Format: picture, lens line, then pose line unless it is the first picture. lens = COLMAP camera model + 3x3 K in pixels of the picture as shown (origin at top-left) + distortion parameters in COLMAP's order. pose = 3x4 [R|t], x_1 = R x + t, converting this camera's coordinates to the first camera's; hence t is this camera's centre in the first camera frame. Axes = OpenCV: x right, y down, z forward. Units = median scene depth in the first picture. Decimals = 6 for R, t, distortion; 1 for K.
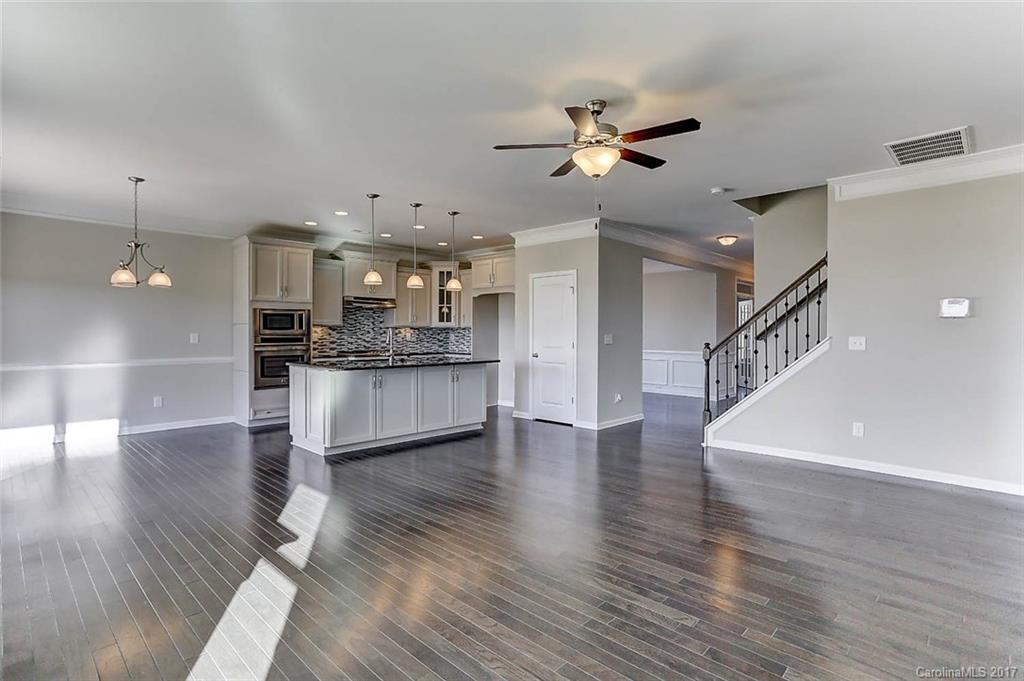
lens RADIAL K [[500.1, 0, 511.5], [0, 500.1, 333.3], [0, 0, 1]] dist [0.001002, 0.000649]
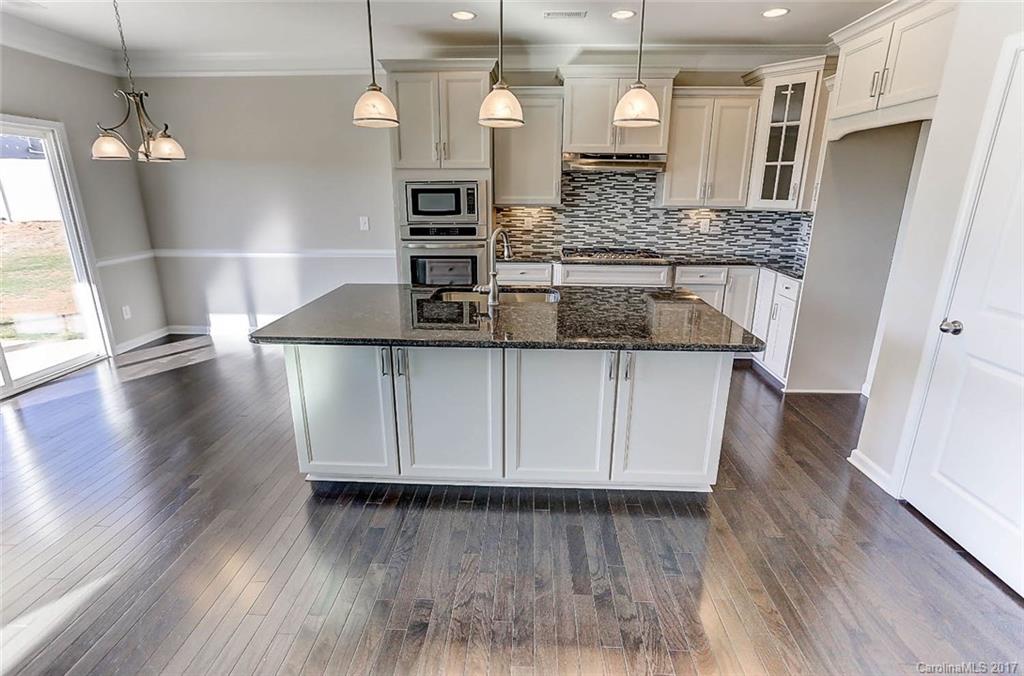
lens RADIAL K [[497.5, 0, 519.4], [0, 497.5, 335.6], [0, 0, 1]] dist [-0.027054, 0.000724]
pose [[0.669241, 0.216075, -0.710935, 0.080432], [-0.005434, 0.958183, 0.286106, -0.036957], [0.743026, -0.187610, 0.642429, 0.570403]]
